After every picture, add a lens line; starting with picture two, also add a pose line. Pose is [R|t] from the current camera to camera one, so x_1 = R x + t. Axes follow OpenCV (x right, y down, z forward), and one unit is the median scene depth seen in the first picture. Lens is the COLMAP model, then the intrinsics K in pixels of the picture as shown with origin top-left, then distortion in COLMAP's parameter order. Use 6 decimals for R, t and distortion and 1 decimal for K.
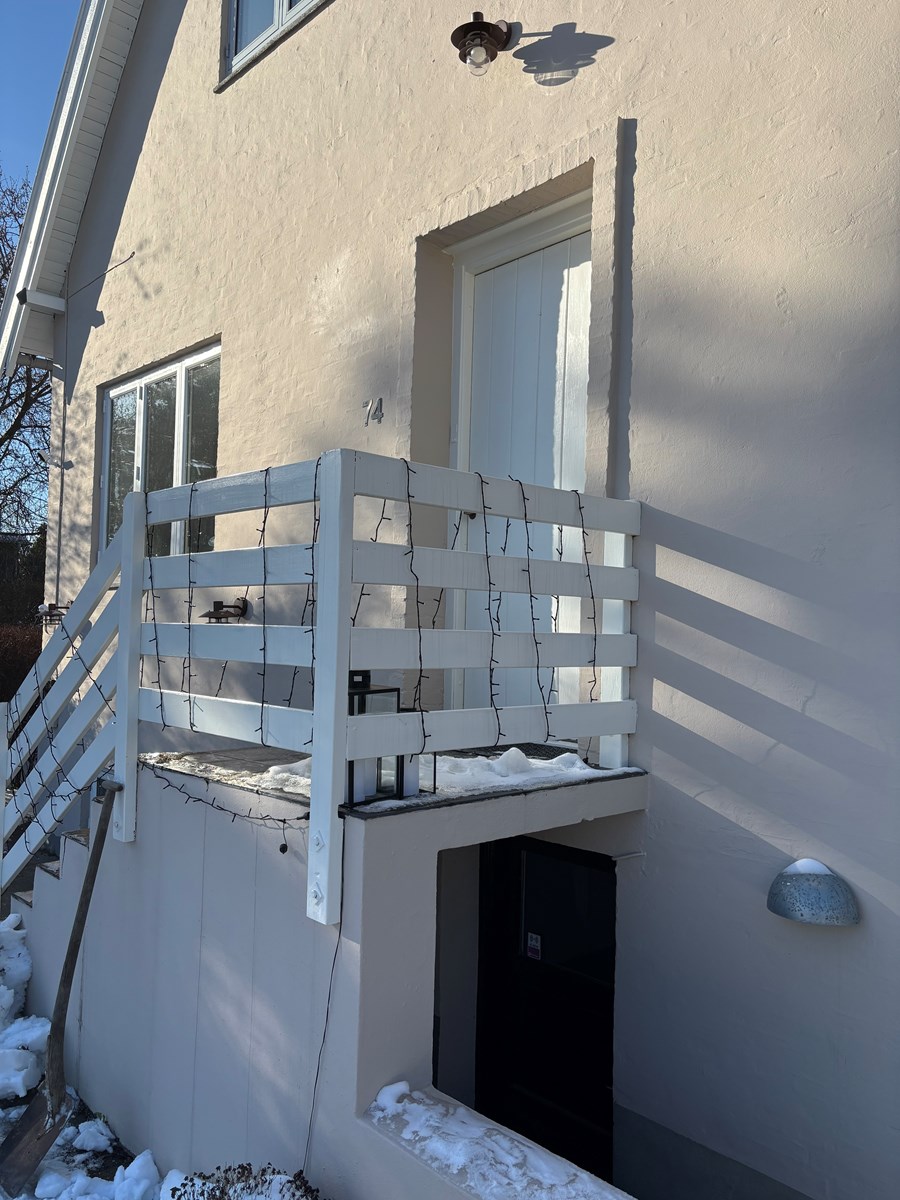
lens RADIAL K [[909.5, 0, 450.0], [0, 909.5, 600.0], [0, 0, 1]] dist [0.036104, -0.000445]
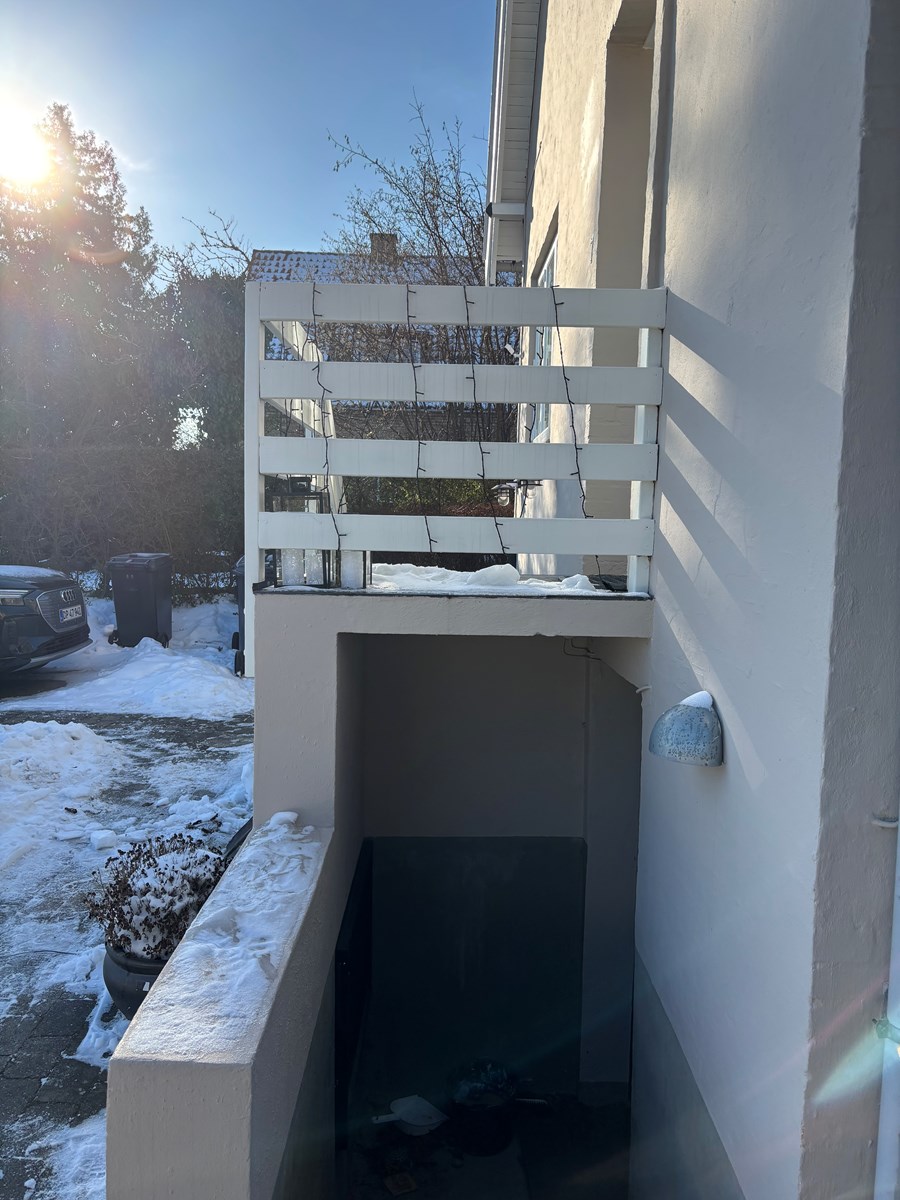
lens RADIAL K [[909.5, 0, 450.0], [0, 909.5, 600.0], [0, 0, 1]] dist [0.036104, -0.000445]
pose [[0.755092, 0.058496, -0.653004, 0.686595], [0.026043, 0.992549, 0.119027, 0.083400], [0.655101, -0.106882, 0.747943, 0.204887]]
